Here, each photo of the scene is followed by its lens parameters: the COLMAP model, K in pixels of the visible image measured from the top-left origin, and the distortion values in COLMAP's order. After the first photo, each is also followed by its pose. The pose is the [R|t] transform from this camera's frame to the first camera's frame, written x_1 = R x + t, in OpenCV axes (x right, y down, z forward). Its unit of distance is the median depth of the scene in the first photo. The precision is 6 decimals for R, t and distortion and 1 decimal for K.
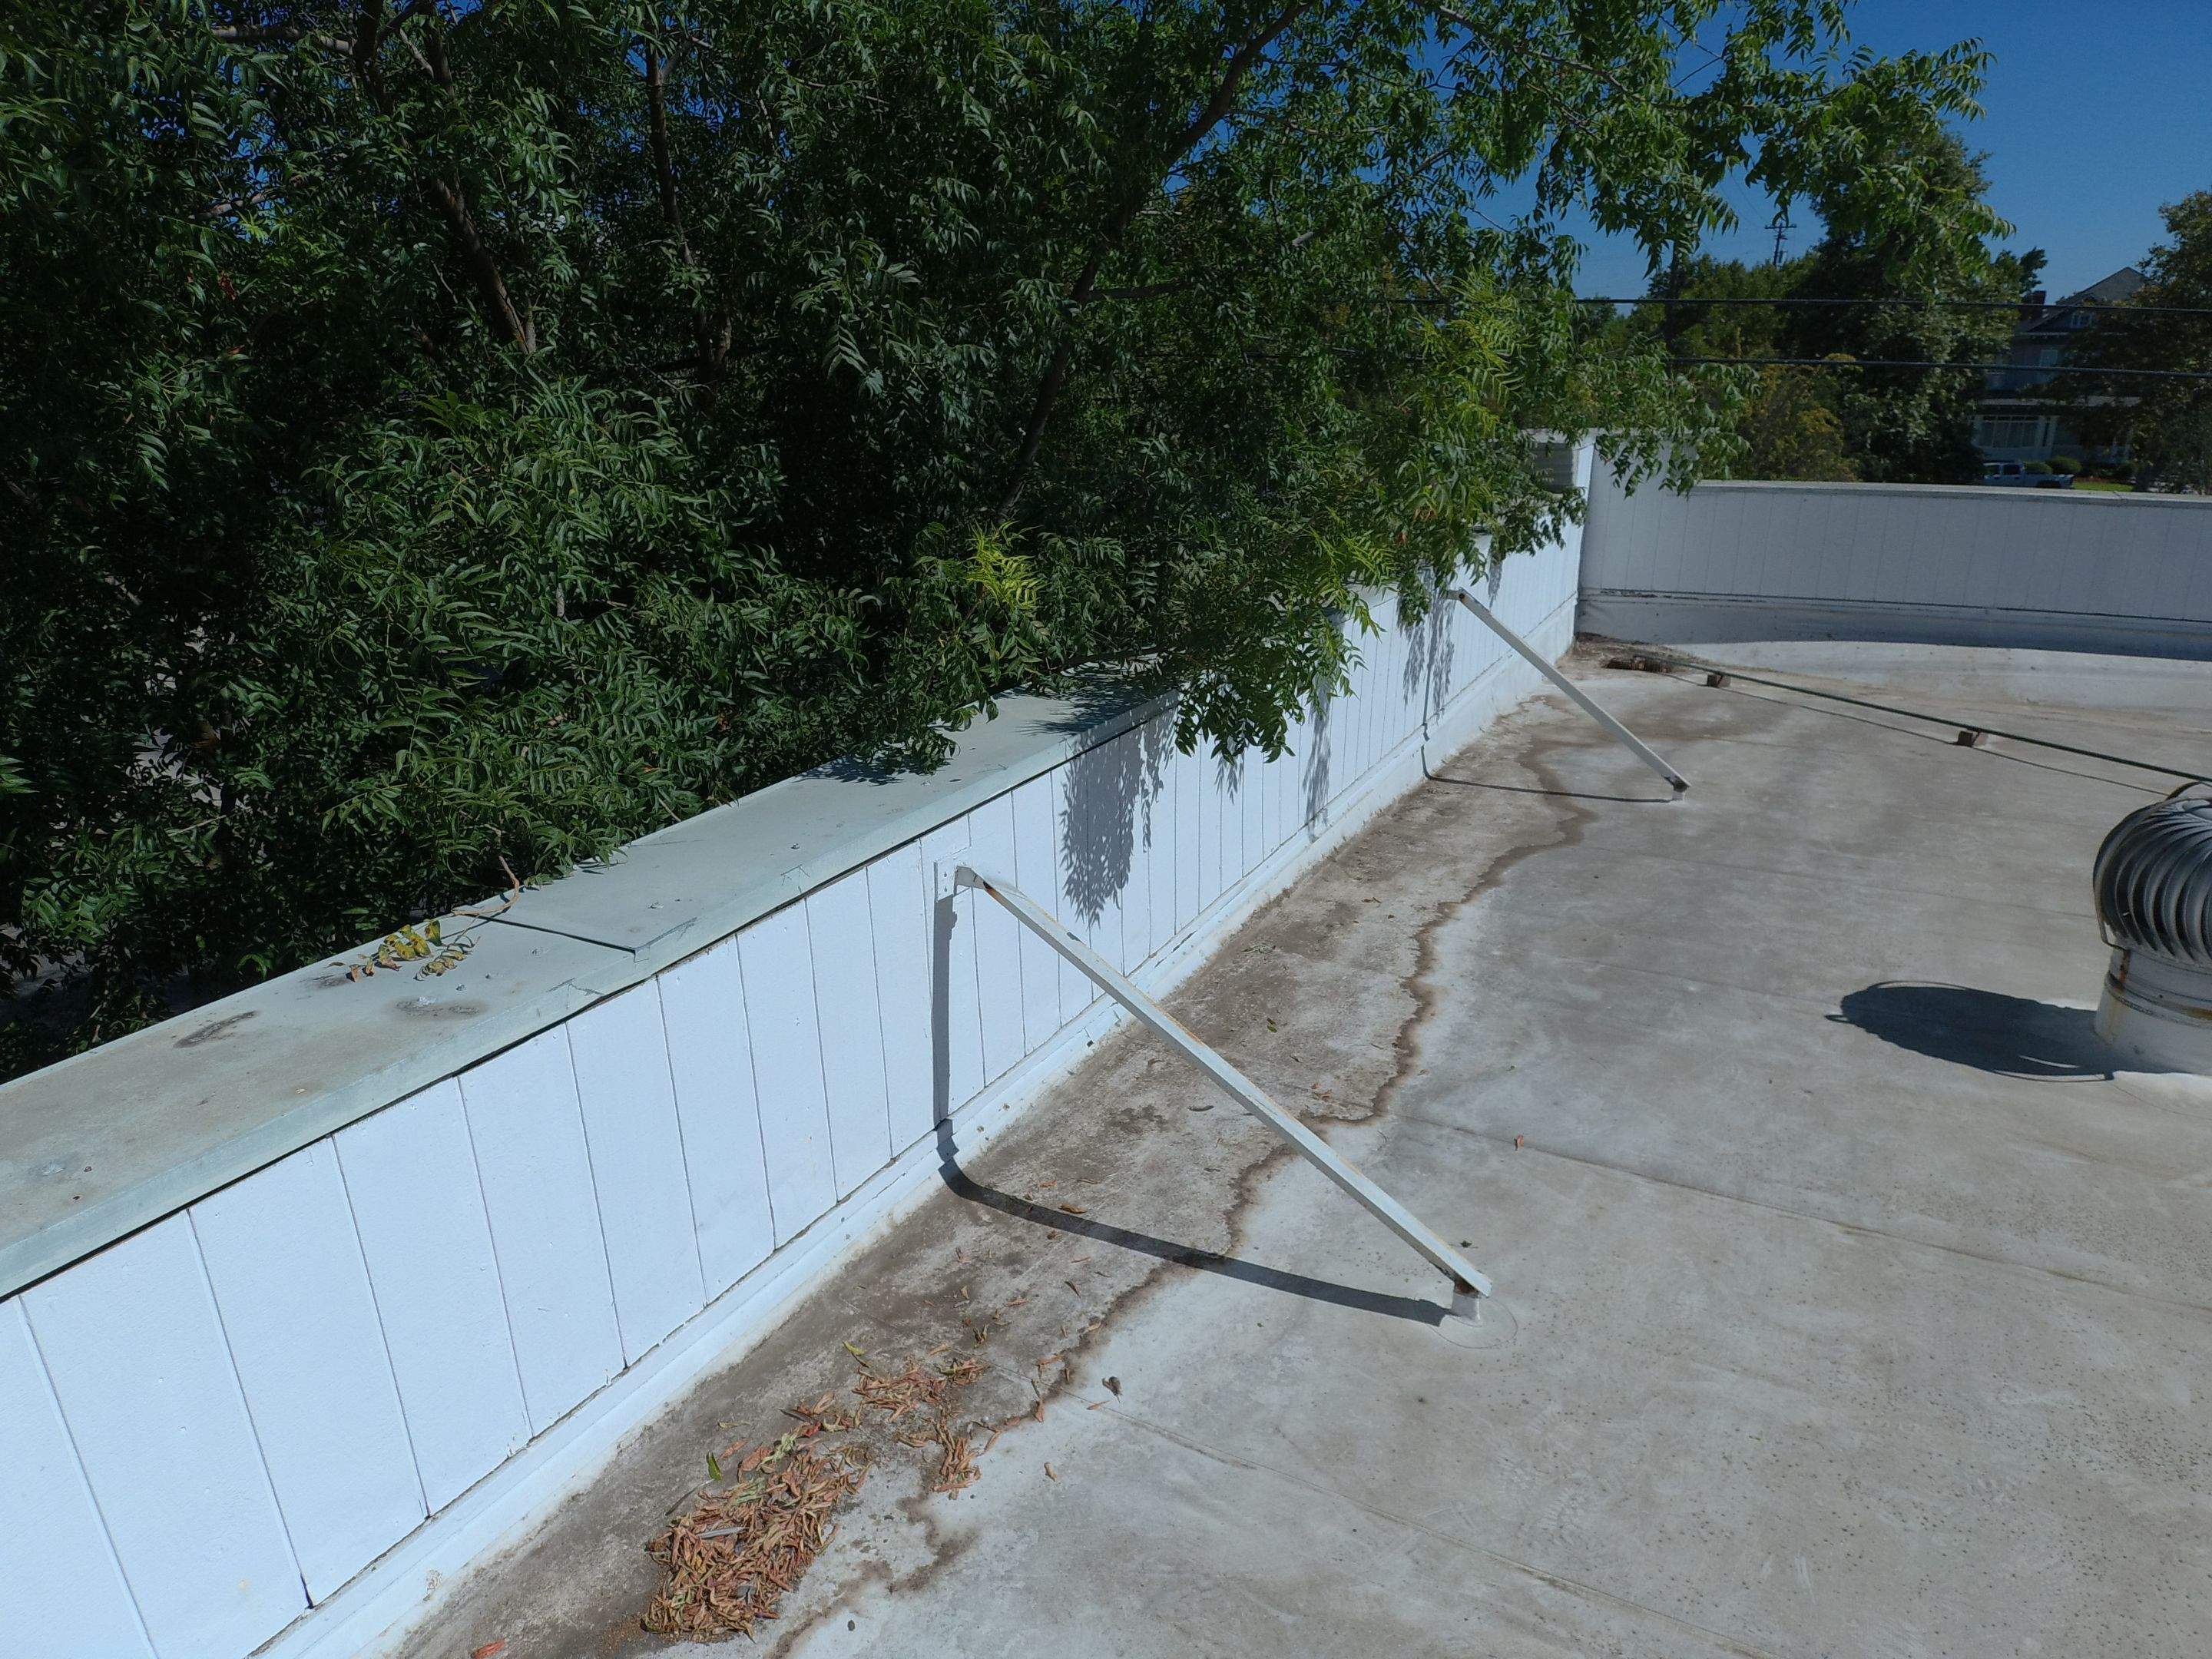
lens RADIAL K [[1442.8, 0, 1097.8], [0, 1442.8, 865.2], [0, 0, 1]] dist [0.142308, -0.221046]
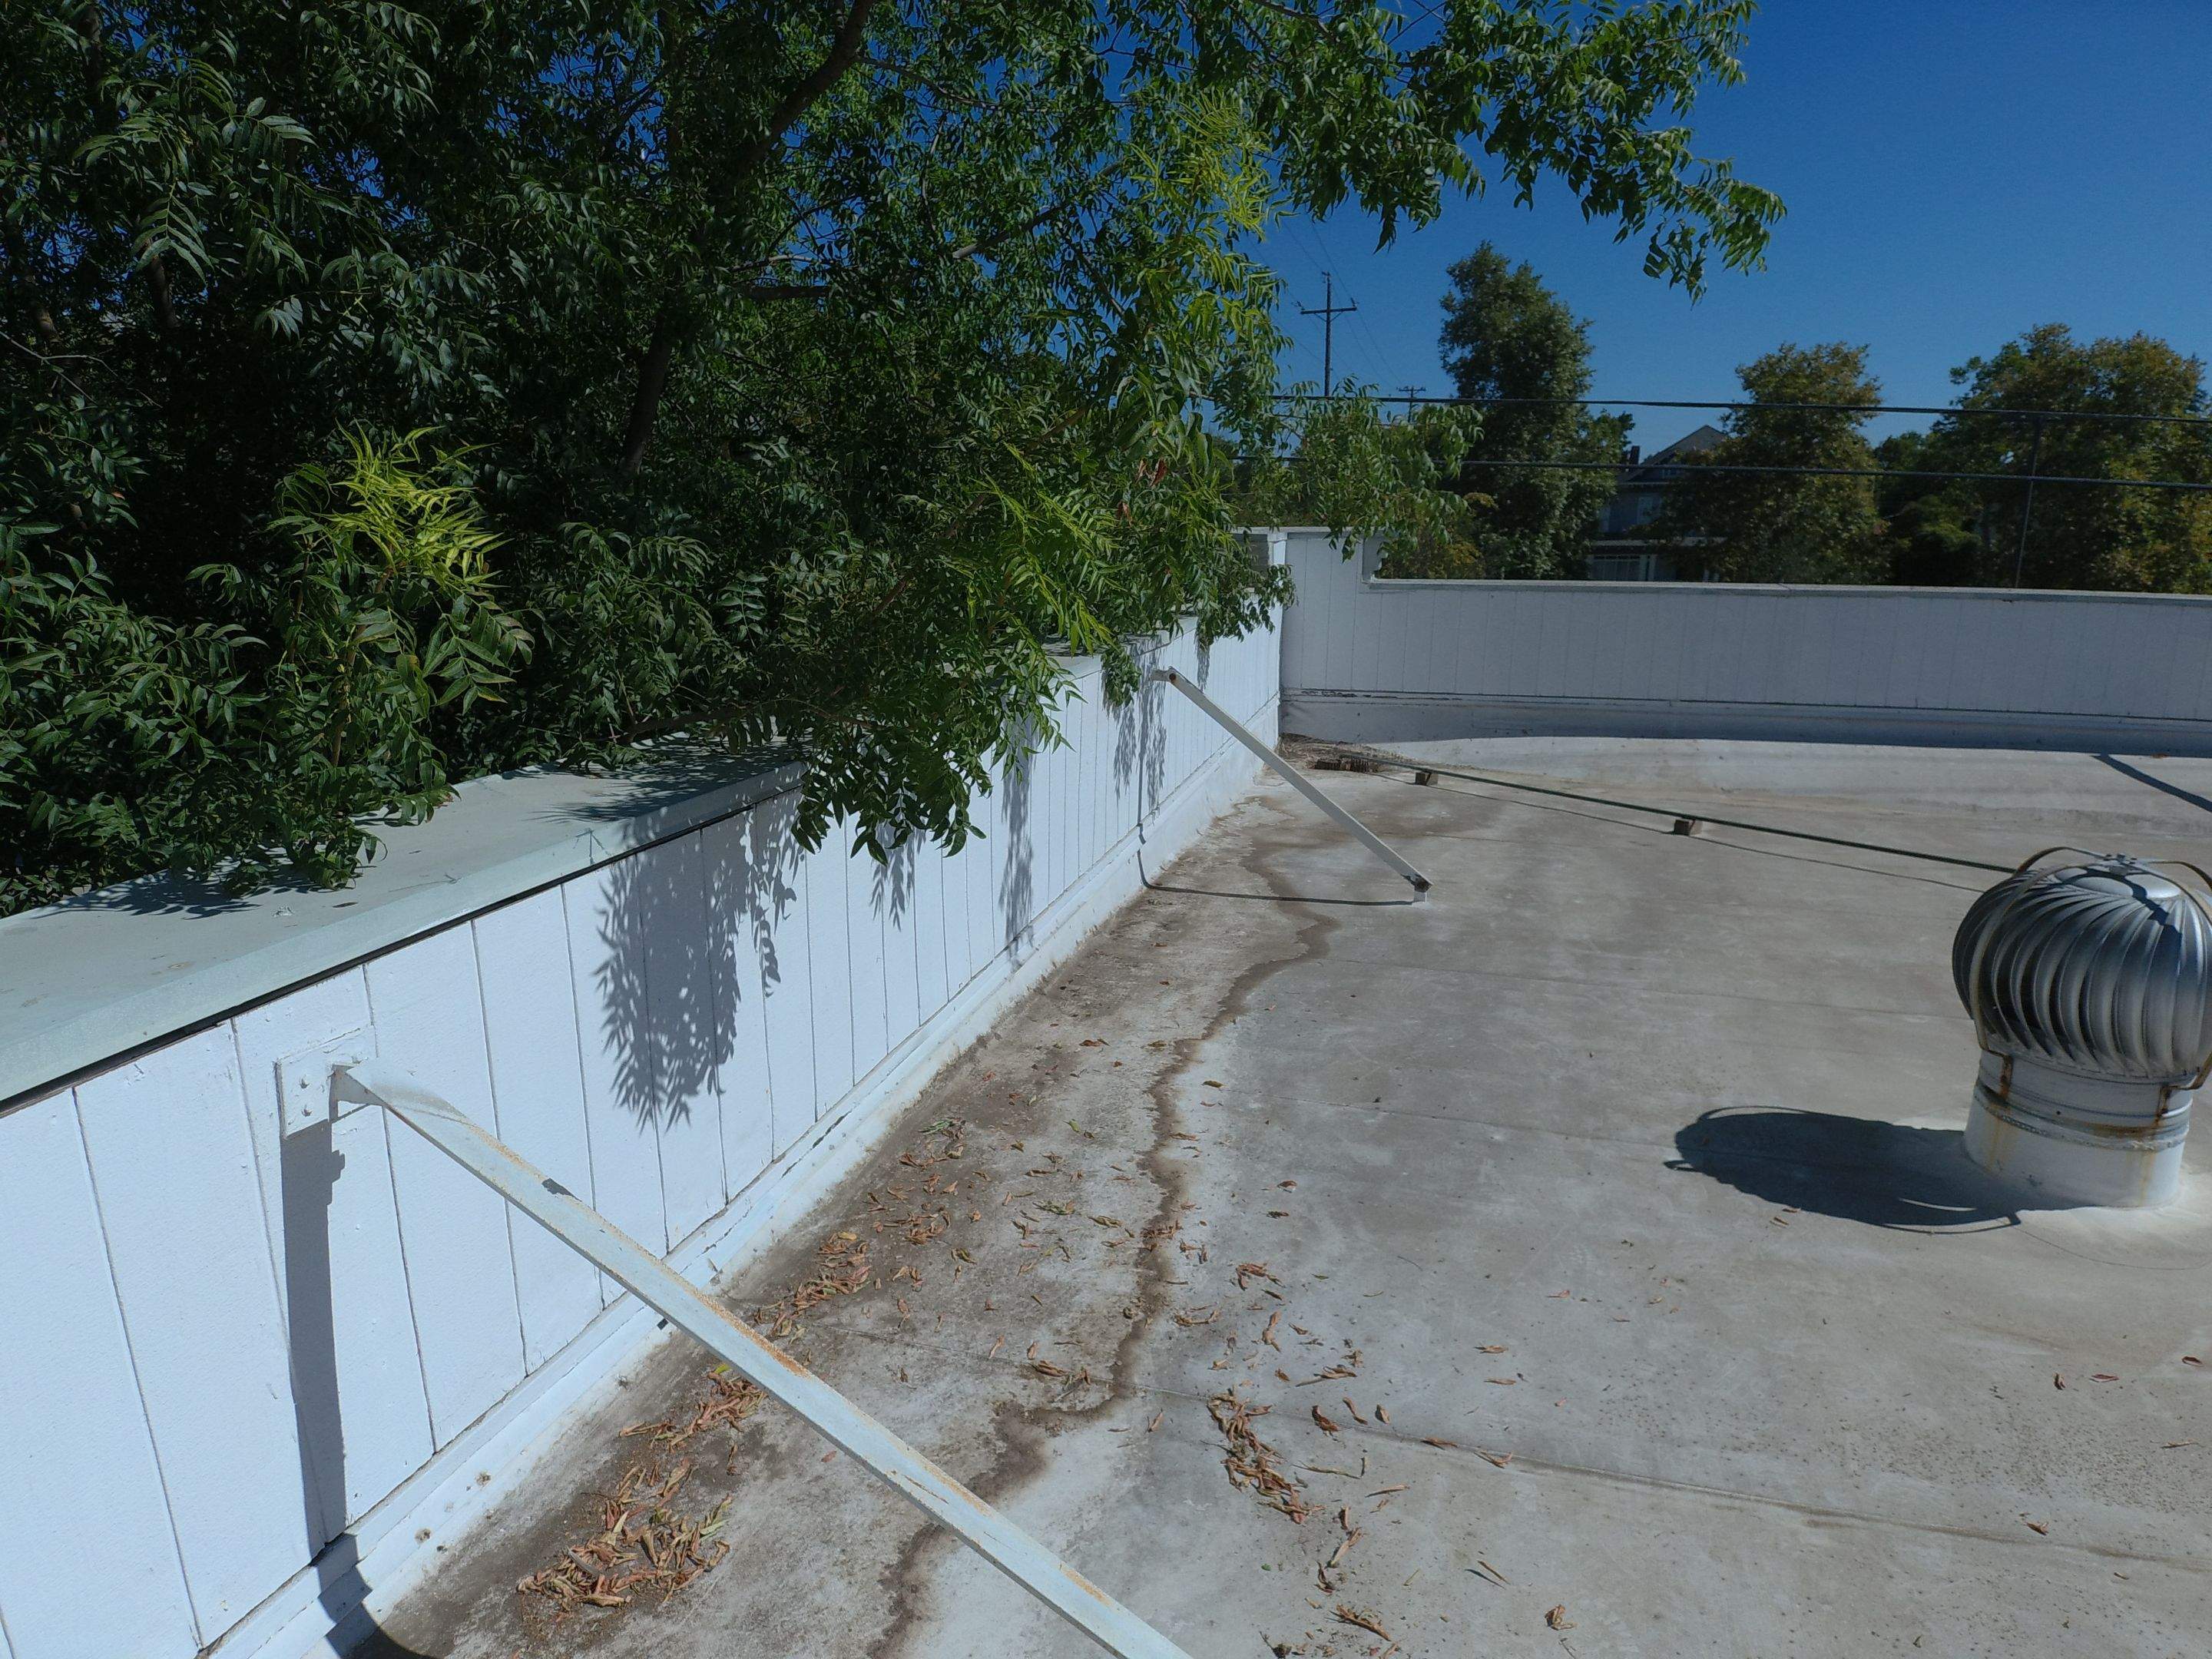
lens RADIAL K [[1493.4, 0, 1119.4], [0, 1493.4, 827.5], [0, 0, 1]] dist [0.020797, -0.084641]
pose [[0.976799, -0.031567, 0.211819, 0.044737], [0.054553, 0.993125, -0.103569, -0.008044], [-0.207094, 0.112721, 0.971806, 0.247284]]
